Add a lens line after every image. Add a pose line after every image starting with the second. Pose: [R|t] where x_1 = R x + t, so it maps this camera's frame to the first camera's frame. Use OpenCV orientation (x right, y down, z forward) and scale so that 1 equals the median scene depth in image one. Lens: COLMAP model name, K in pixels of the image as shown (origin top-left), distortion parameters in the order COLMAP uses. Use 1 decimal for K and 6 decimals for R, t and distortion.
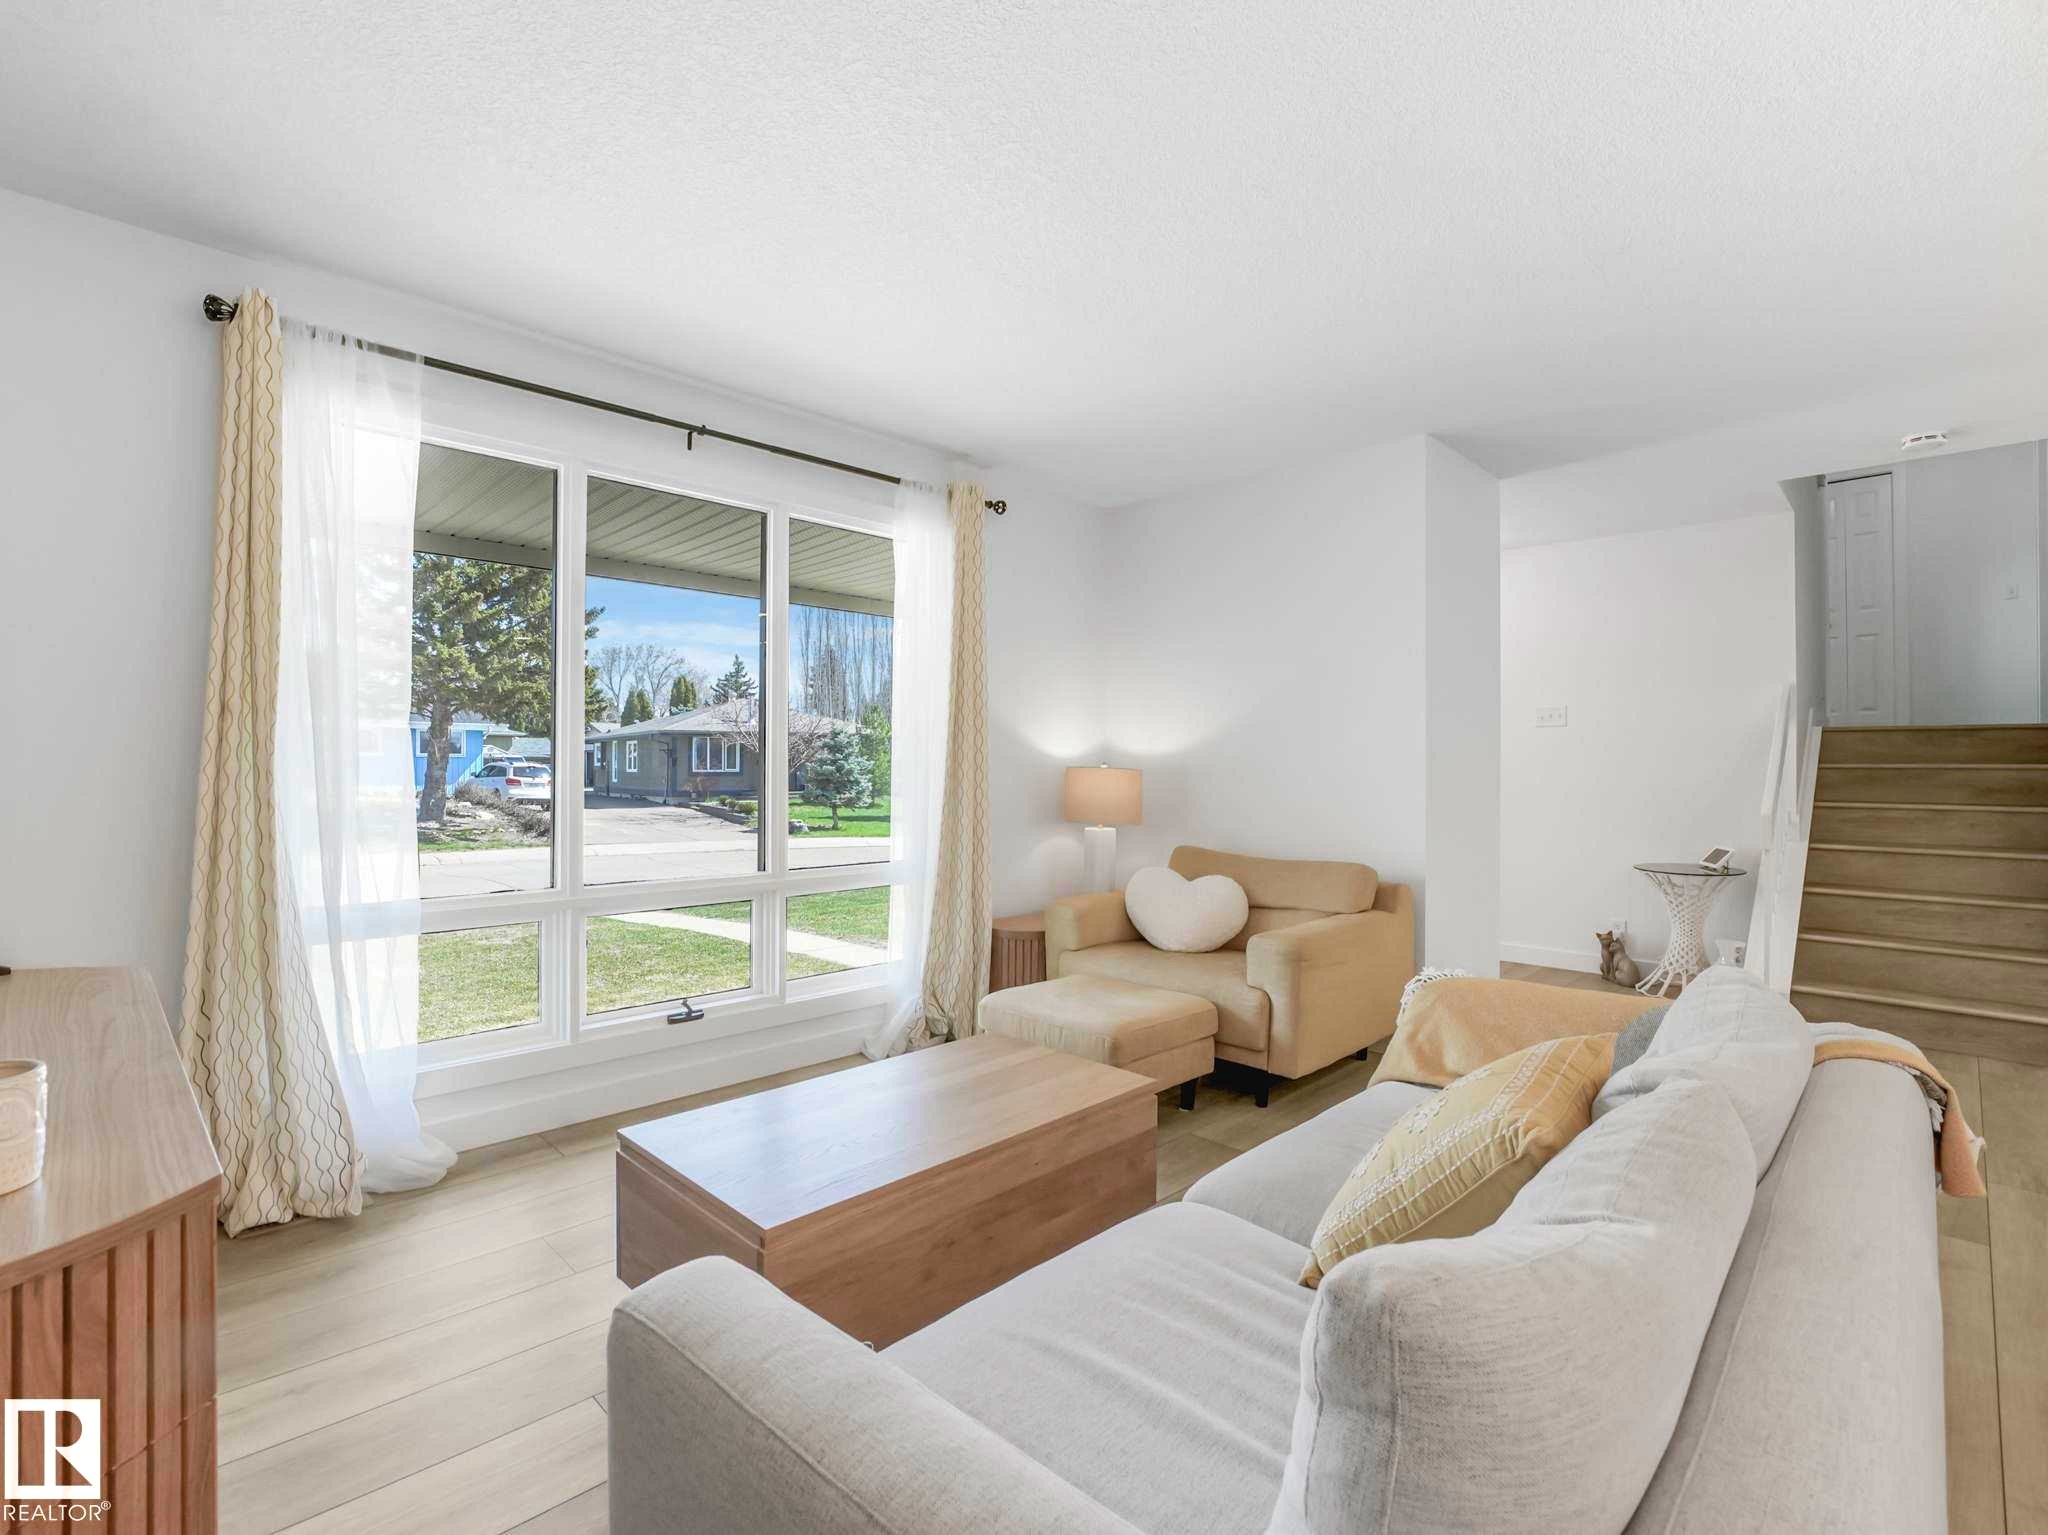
lens RADIAL K [[941.1, 0, 1028.2], [0, 941.1, 776.2], [0, 0, 1]] dist [-0.015773, 0.001128]
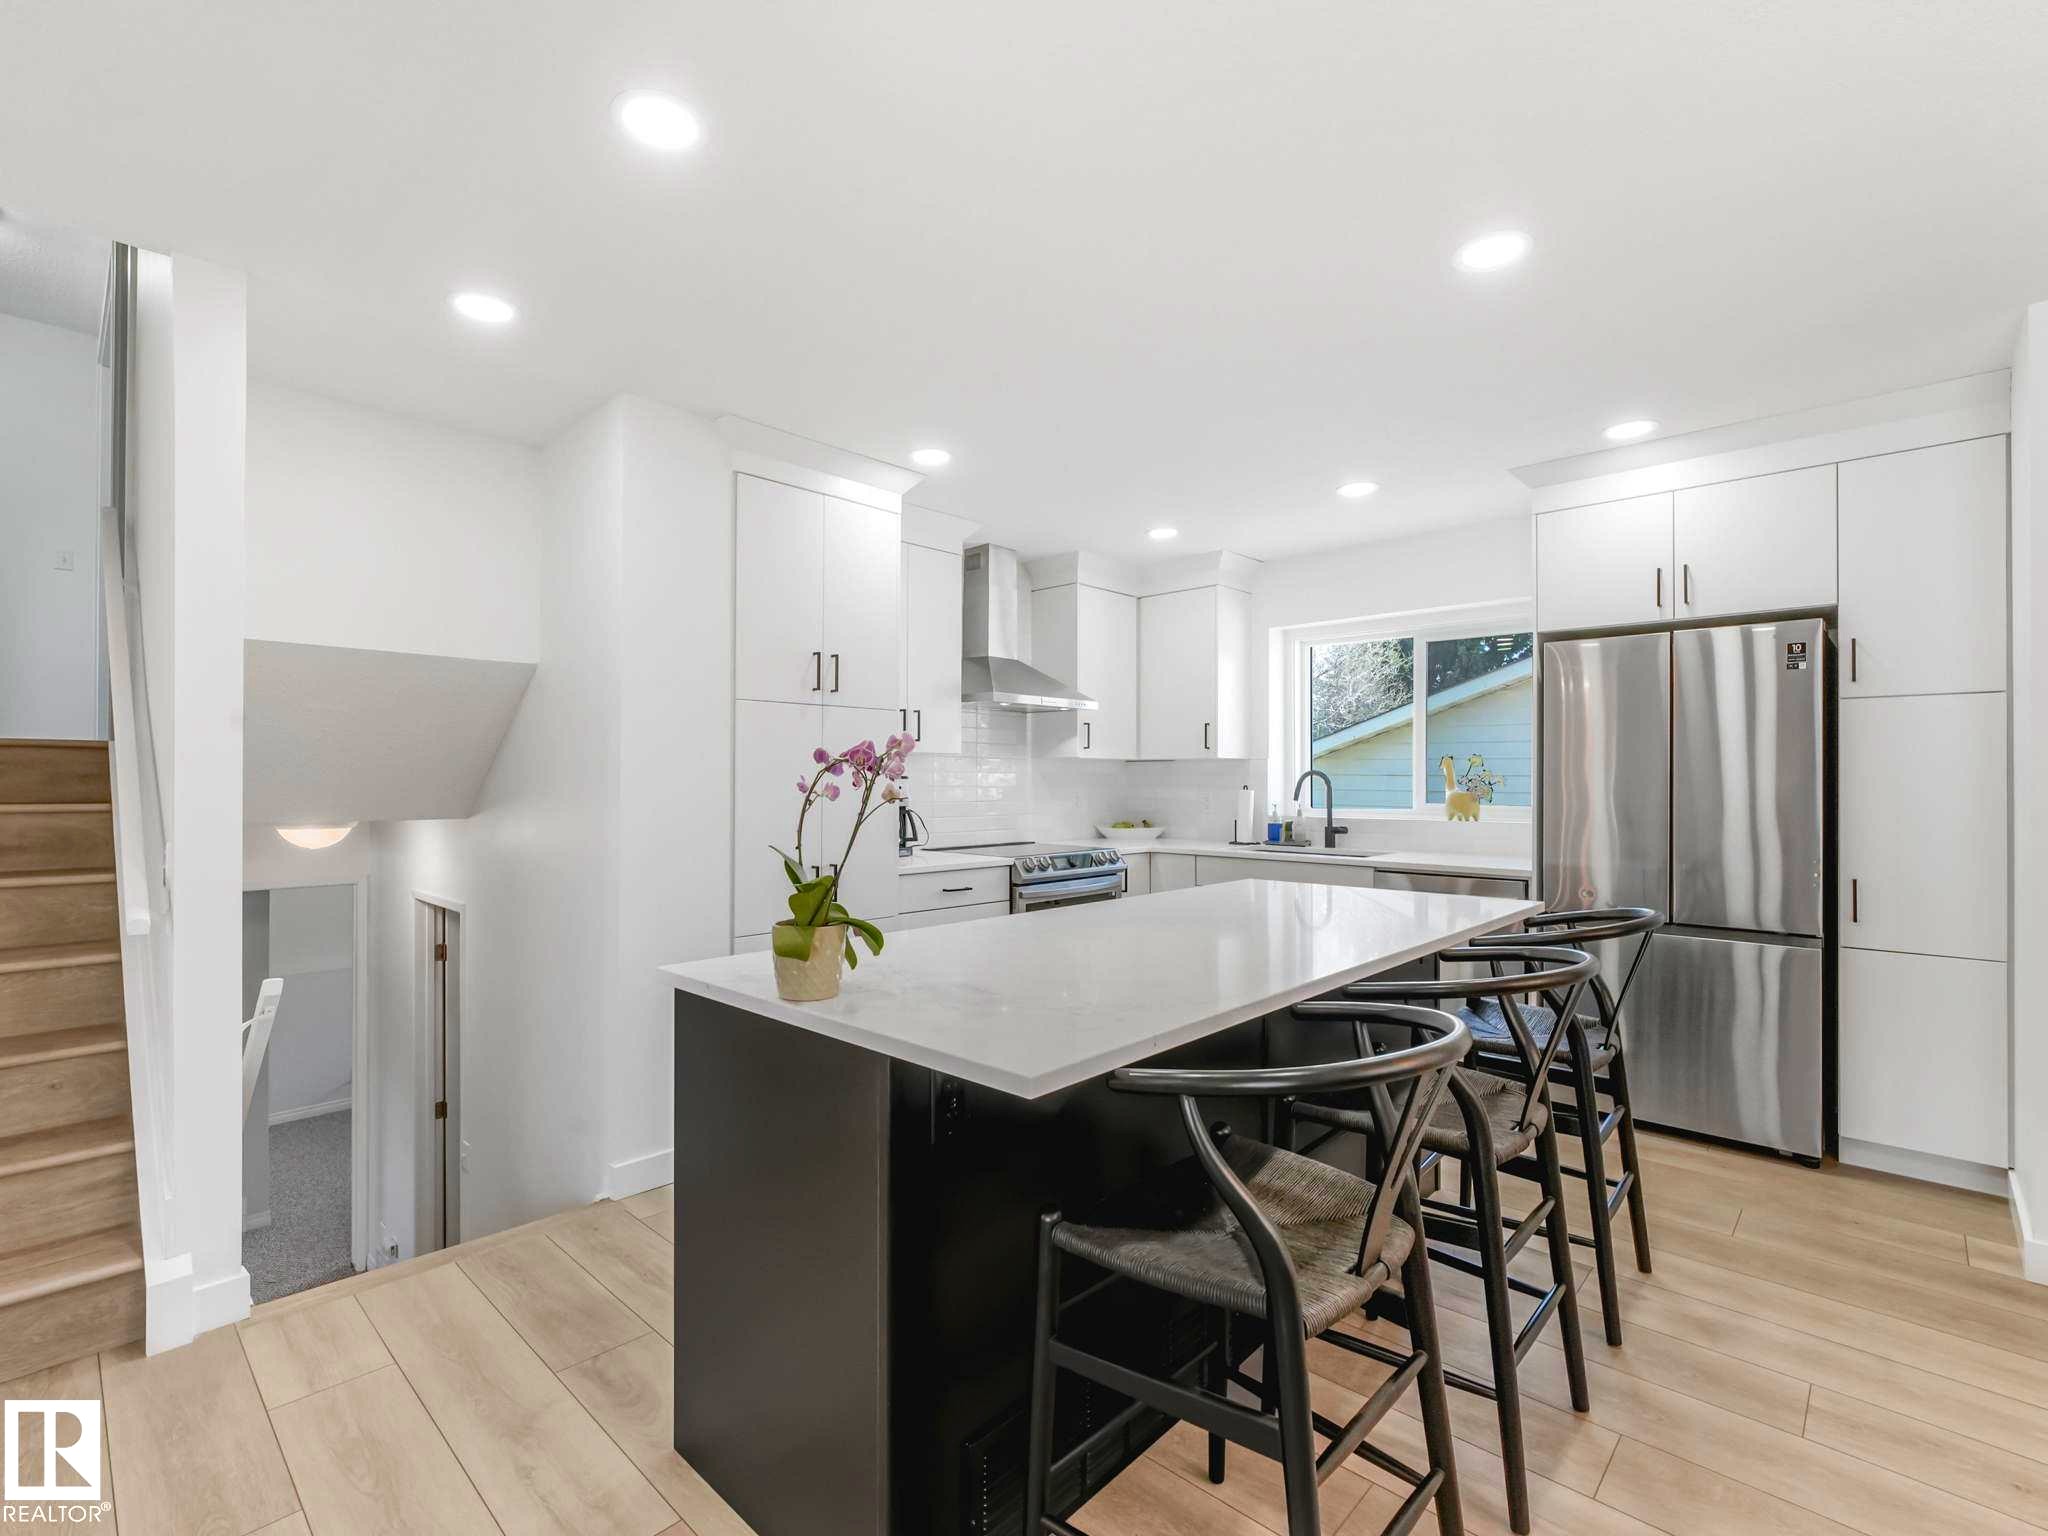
lens RADIAL K [[941.1, 0, 1028.2], [0, 941.1, 776.7], [0, 0, 1]] dist [-0.015773, 0.001128]
pose [[-0.021967, -0.002723, 0.999755, 0.427522], [0.009236, 0.999953, 0.002926, -0.028420], [-0.999716, 0.009298, -0.021941, 0.346729]]
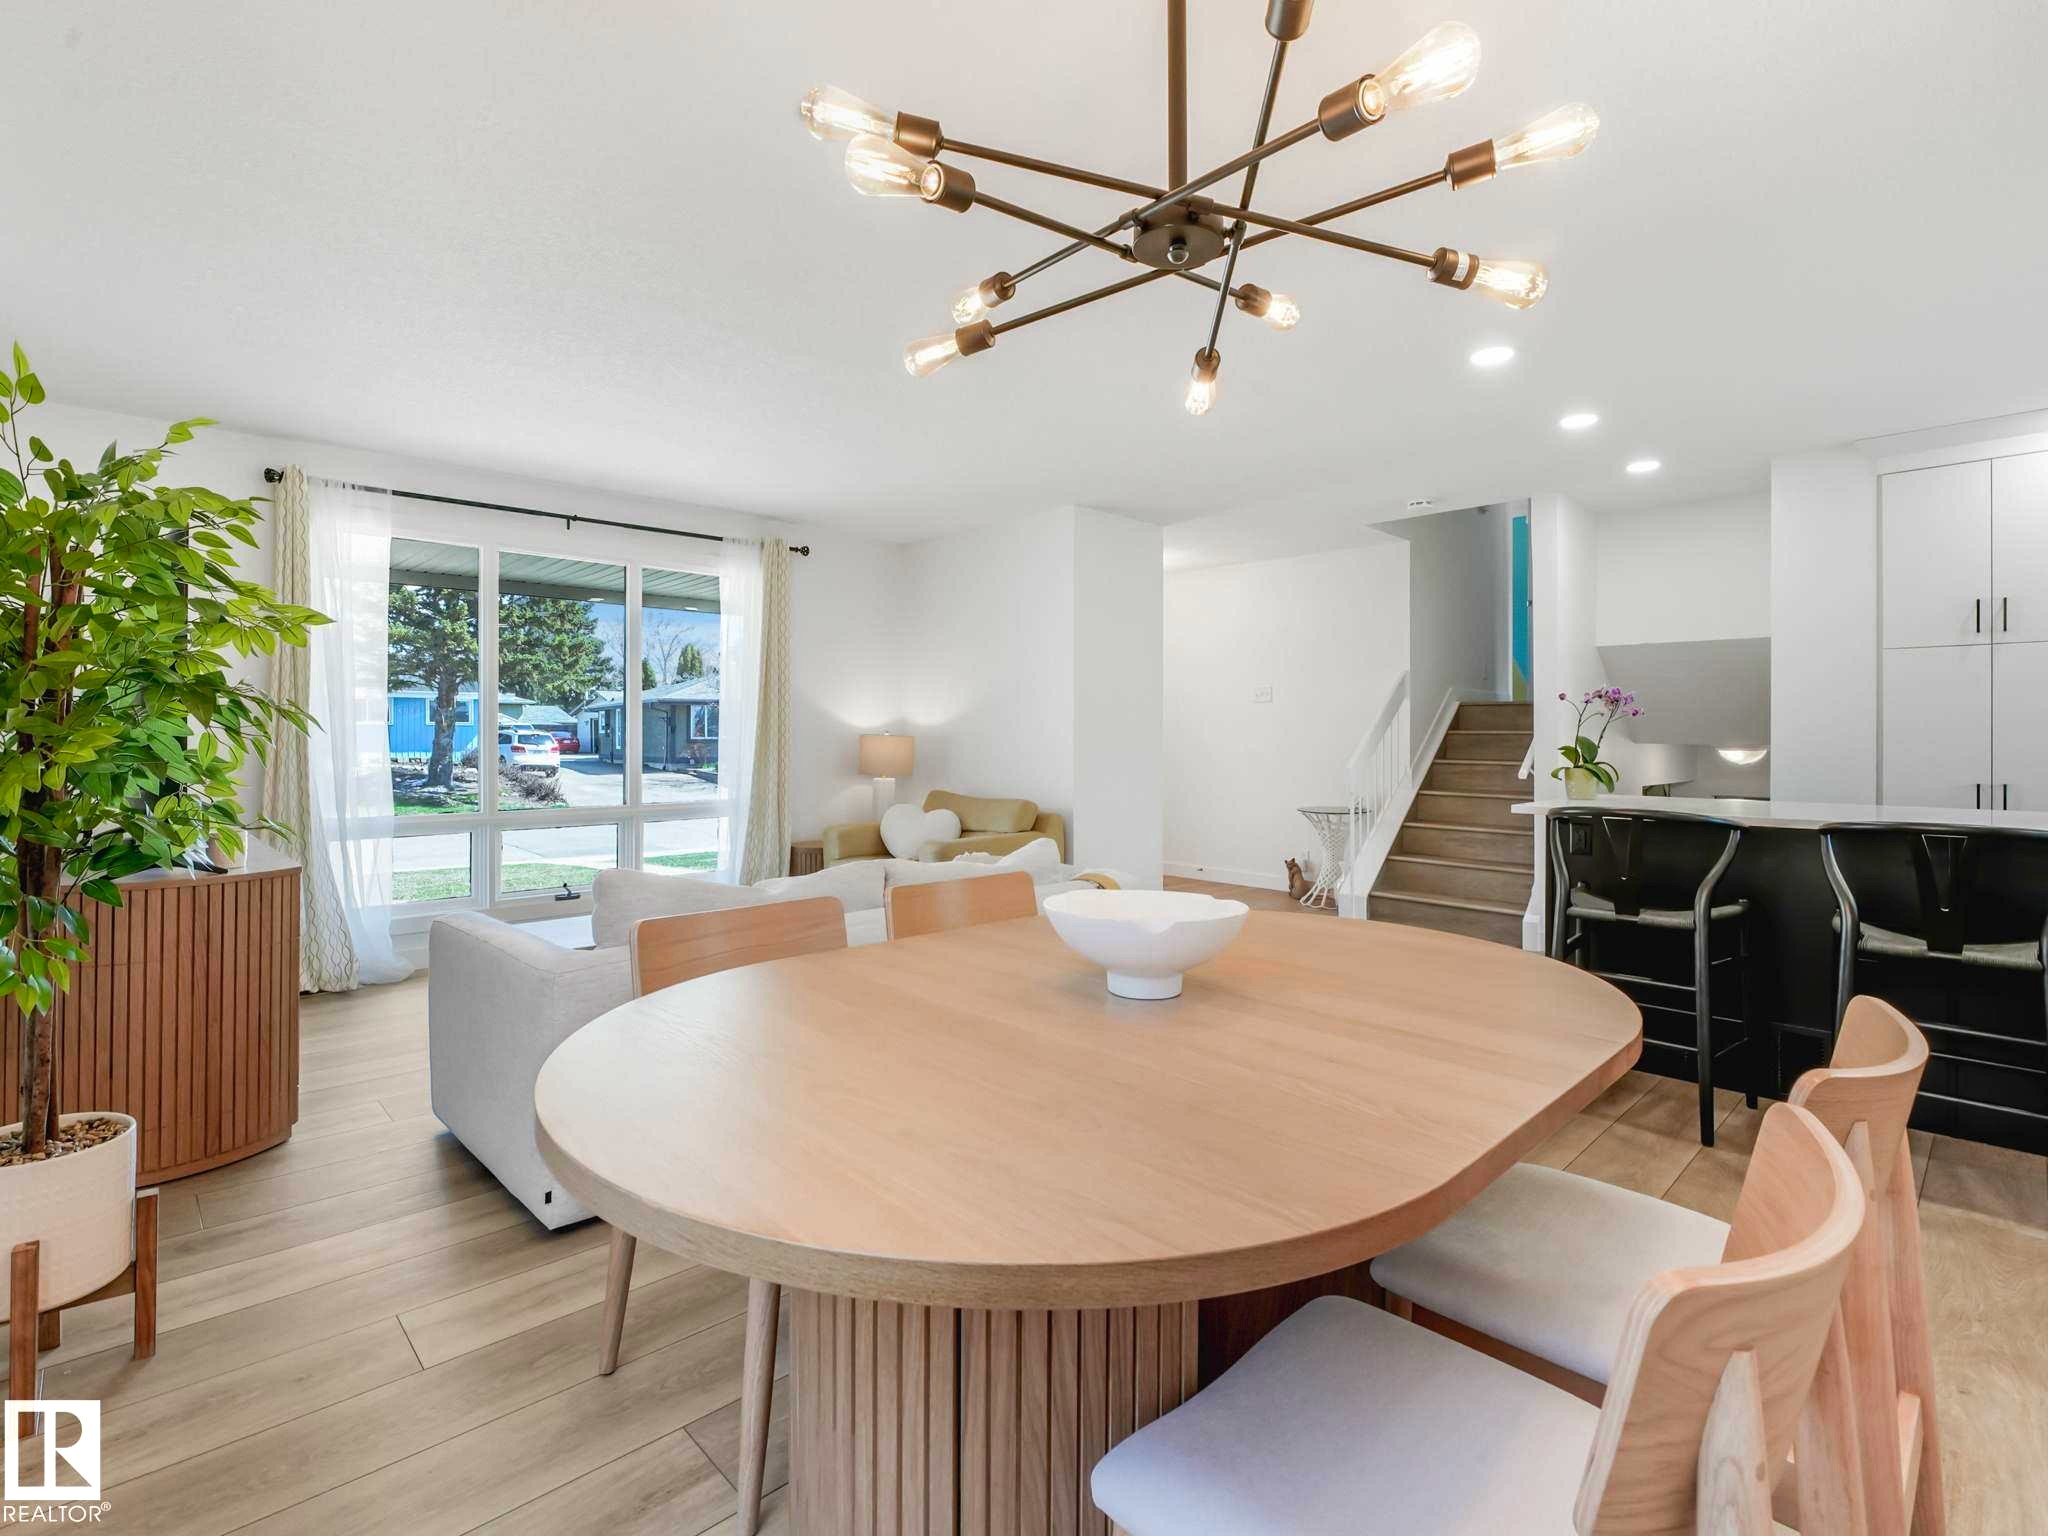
lens RADIAL K [[969.2, 0, 1013.8], [0, 969.2, 749.5], [0, 0, 1]] dist [0.002951, 0.000485]
pose [[0.999241, -0.001925, -0.038918, 0.324981], [0.002195, 0.999974, 0.006895, 0.003077], [0.038904, -0.006976, 0.999219, -0.426292]]
